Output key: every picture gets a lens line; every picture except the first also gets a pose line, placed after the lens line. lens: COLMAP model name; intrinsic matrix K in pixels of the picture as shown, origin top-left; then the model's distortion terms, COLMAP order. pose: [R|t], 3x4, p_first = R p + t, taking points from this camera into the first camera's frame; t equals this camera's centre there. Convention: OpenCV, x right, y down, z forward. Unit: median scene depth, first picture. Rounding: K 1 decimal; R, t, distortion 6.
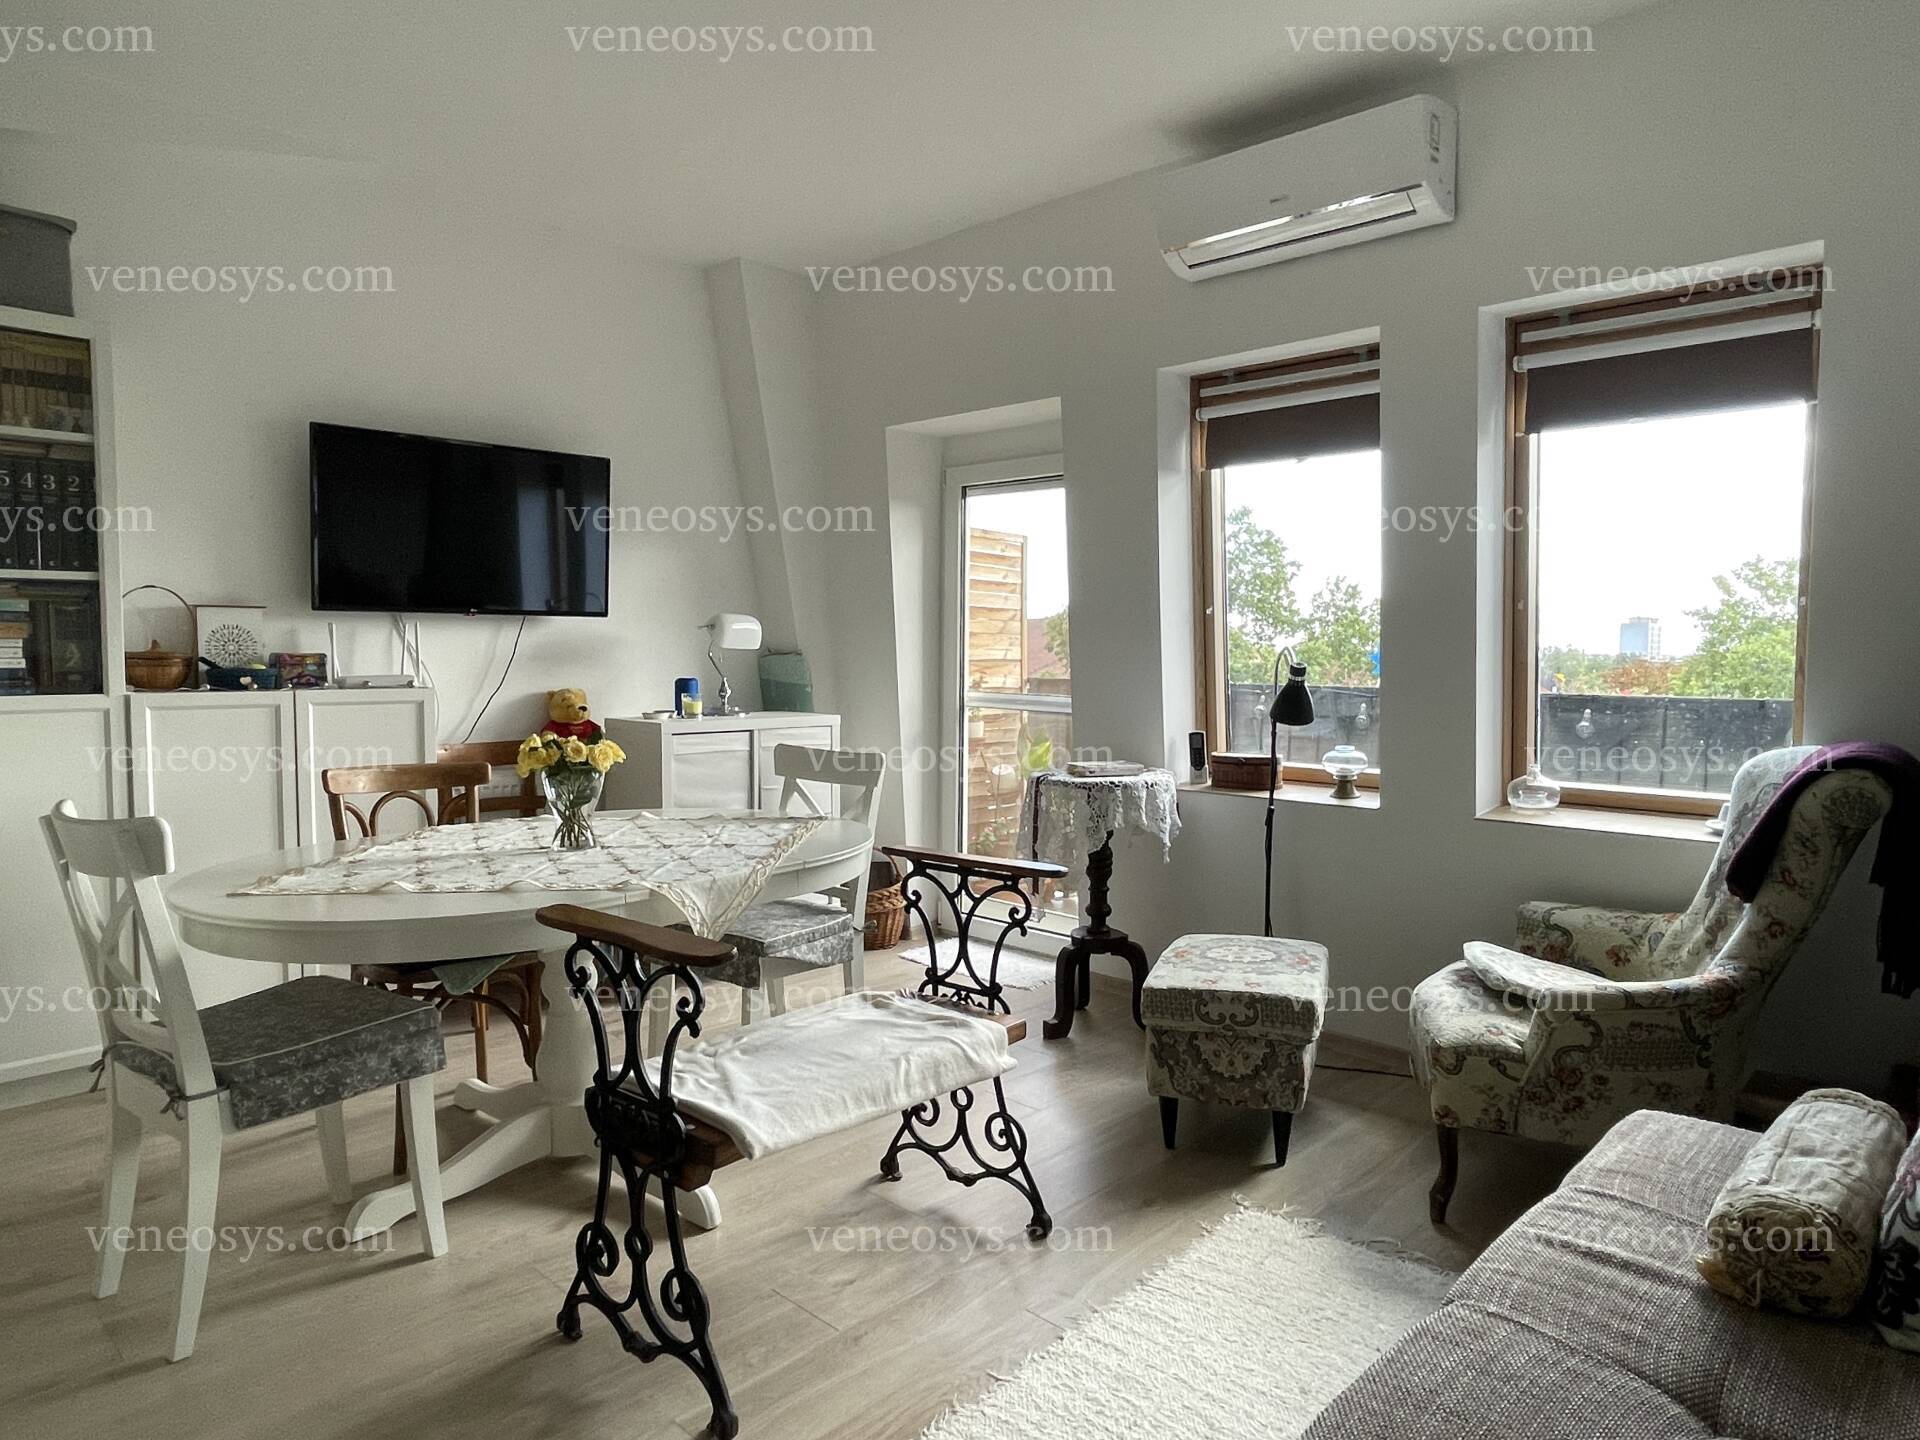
lens RADIAL K [[1168.6, 0, 956.3], [0, 1168.6, 717.4], [0, 0, 1]] dist [-0.006798, -0.003276]
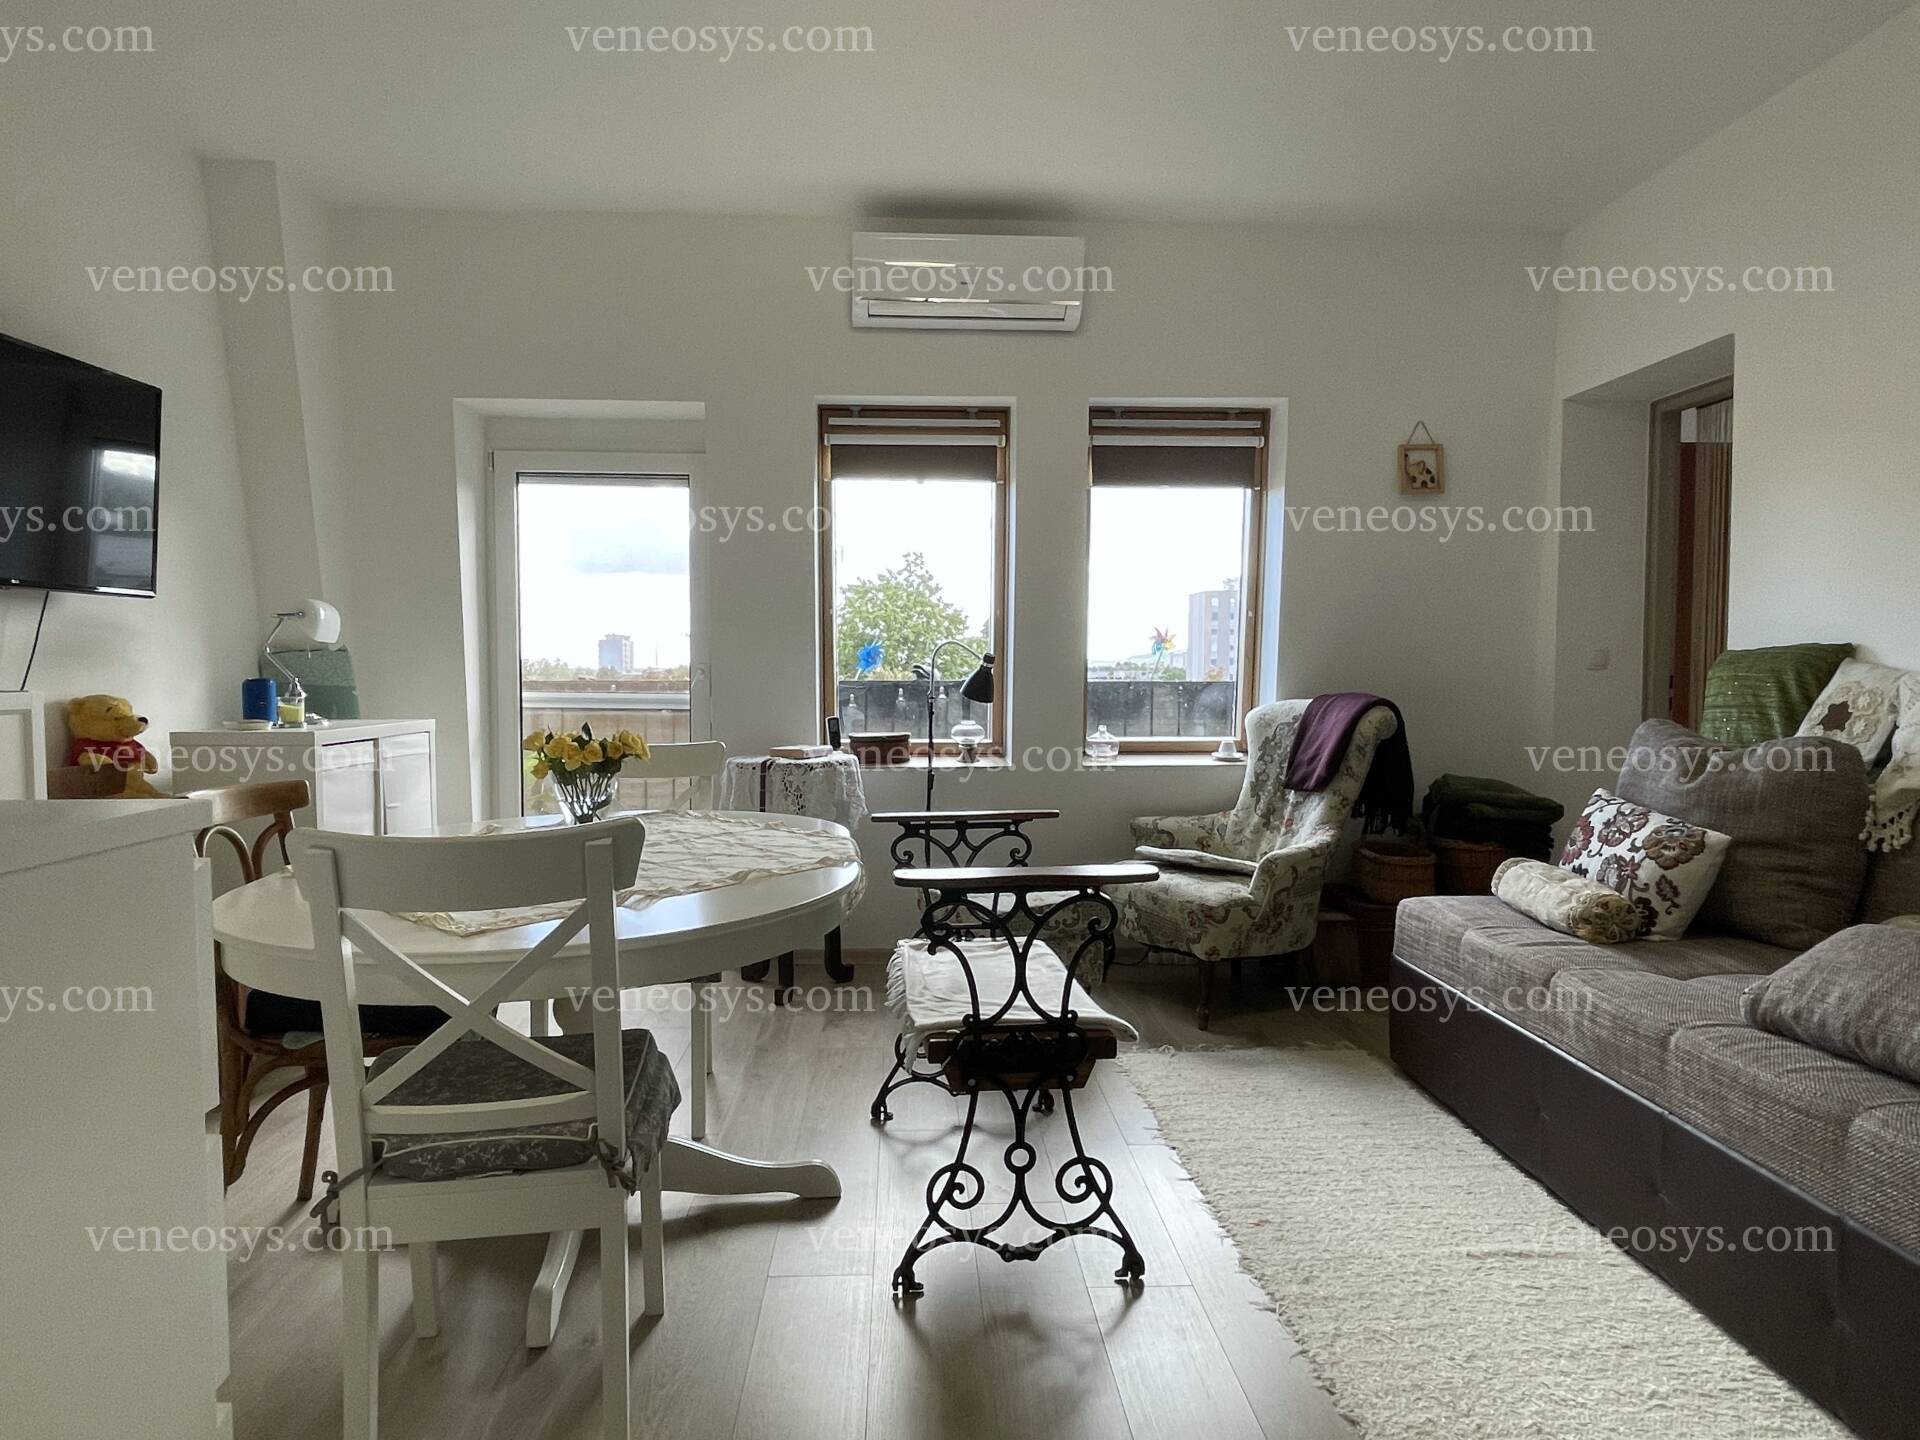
lens RADIAL K [[1168.6, 0, 952.4], [0, 1168.6, 725.3], [0, 0, 1]] dist [-0.006798, -0.003276]
pose [[0.690887, -0.042235, 0.721728, -0.753462], [0.046747, 0.998813, 0.013700, 0.014066], [-0.721450, 0.024274, 0.692041, 0.180312]]
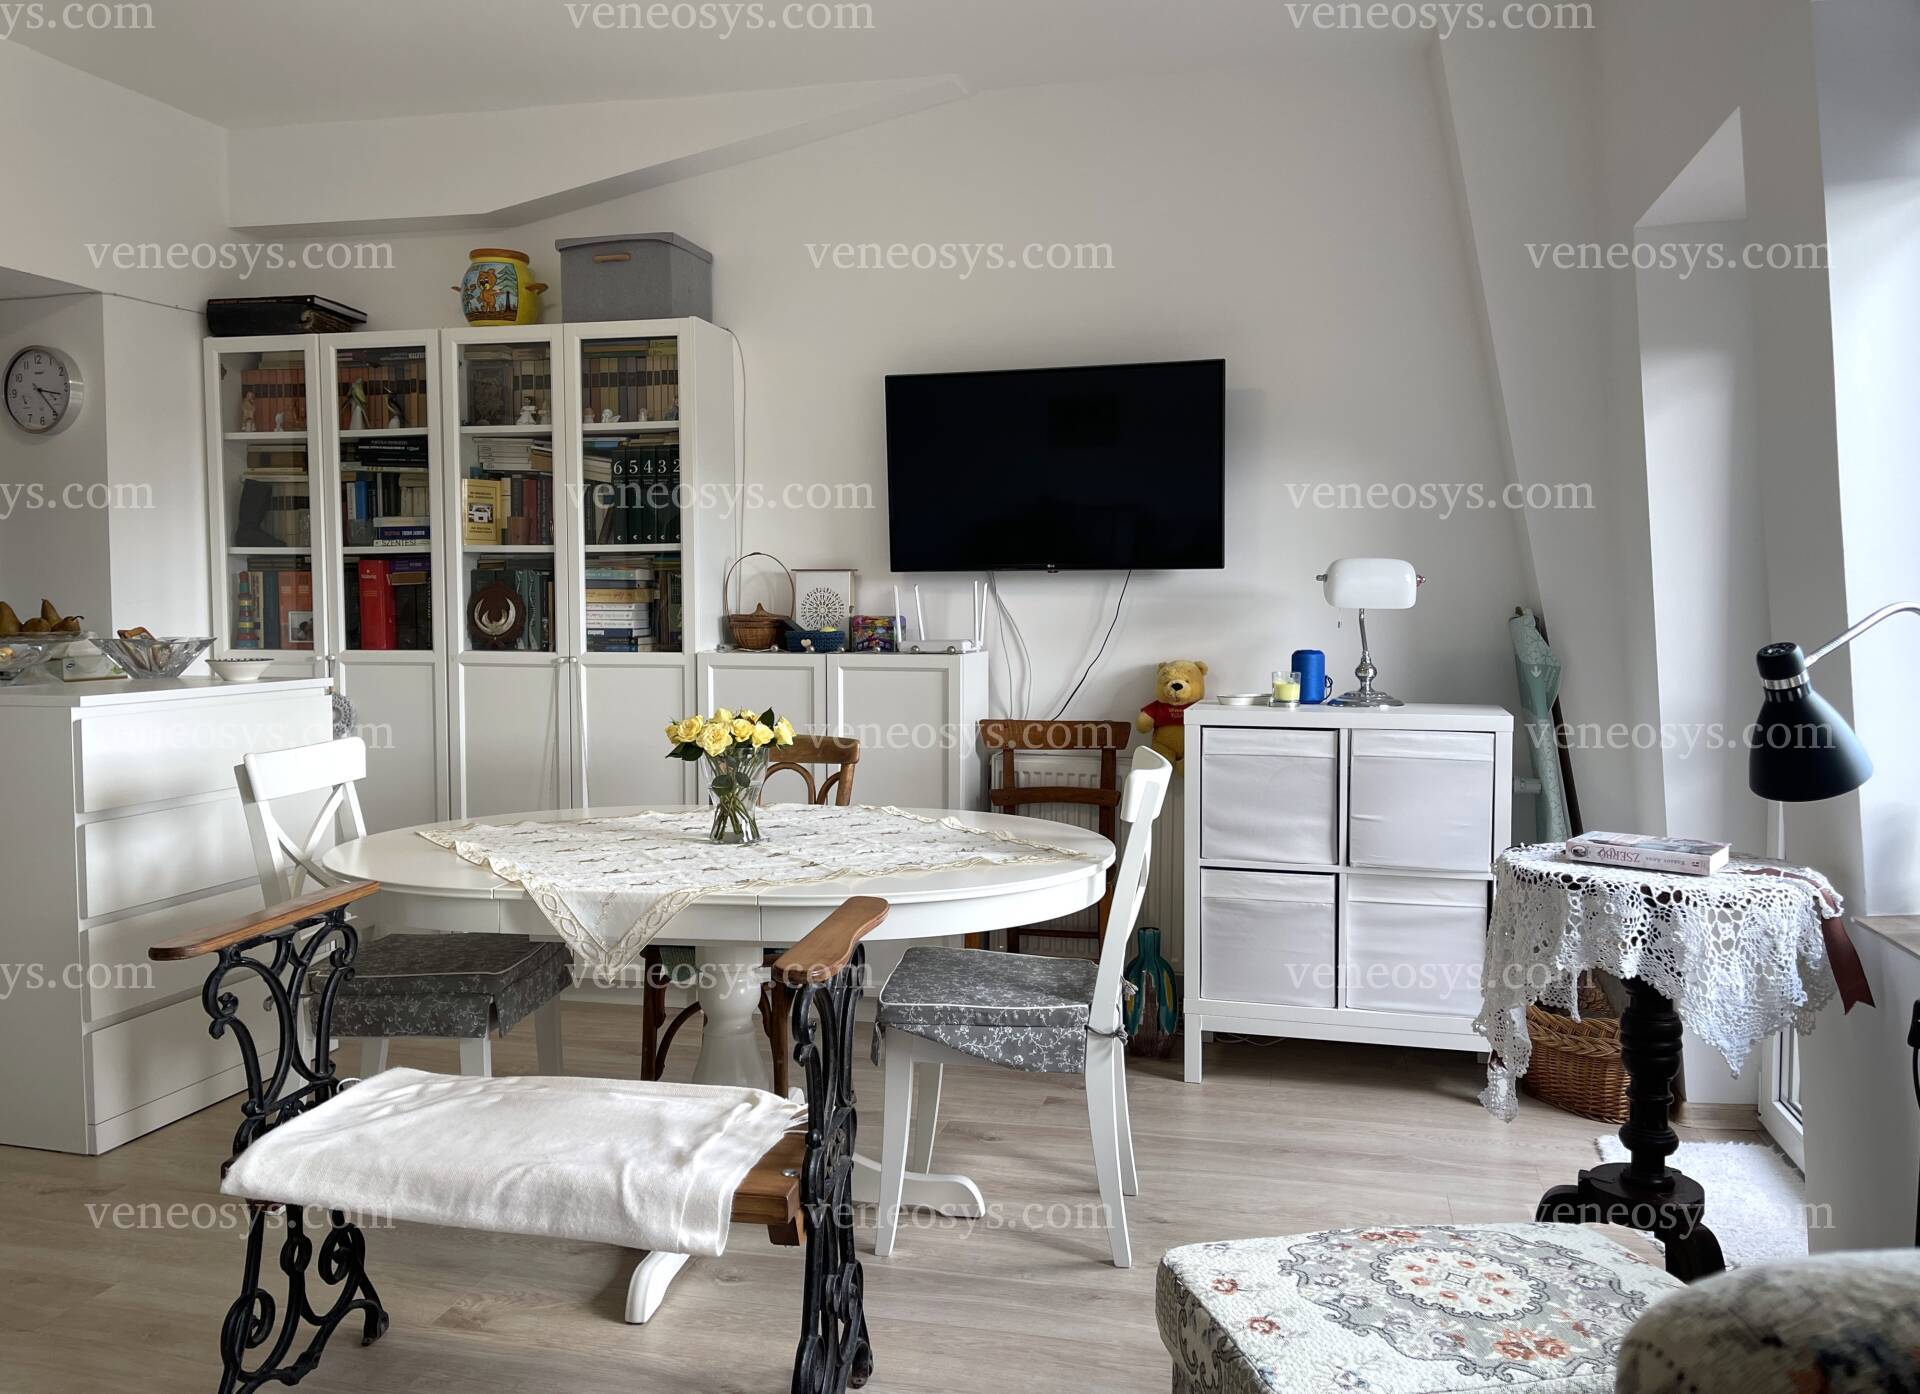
lens RADIAL K [[1454.1, 0, 971.7], [0, 1454.1, 696.2], [0, 0, 1]] dist [0.023057, -0.000841]
pose [[0.508056, 0.047955, -0.859988, 0.677261], [-0.045271, 0.998556, 0.028937, -0.035091], [0.860134, 0.024231, 0.509493, 0.588477]]
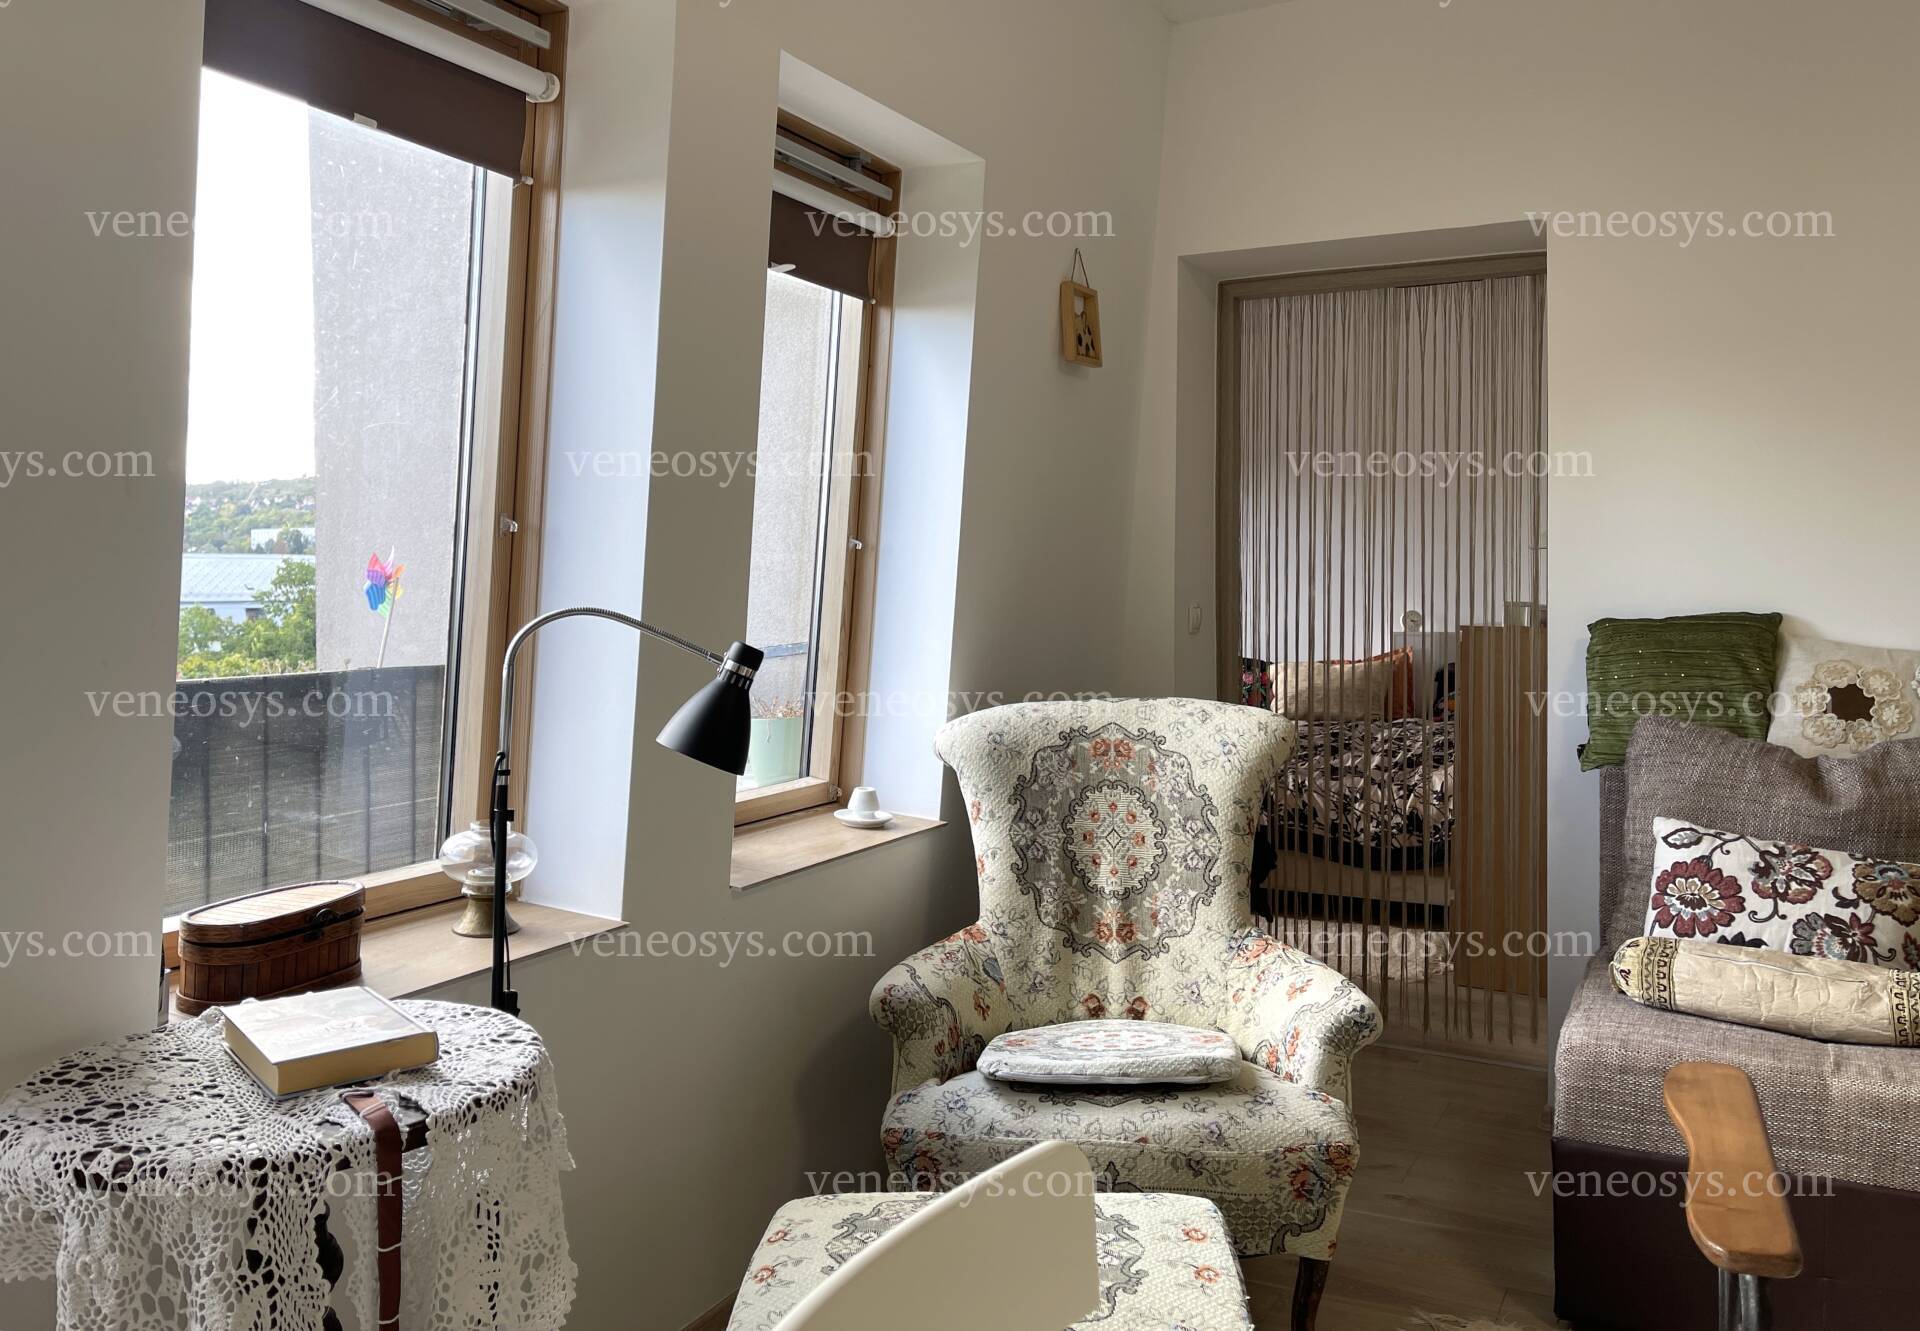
lens RADIAL K [[1476.6, 0, 991.6], [0, 1476.6, 609.6], [0, 0, 1]] dist [0.044858, -0.048366]
pose [[-0.287382, -0.024265, 0.957509, -0.361317], [0.052088, 0.997804, 0.040920, -0.091299], [-0.956399, 0.061634, -0.285487, 1.245009]]
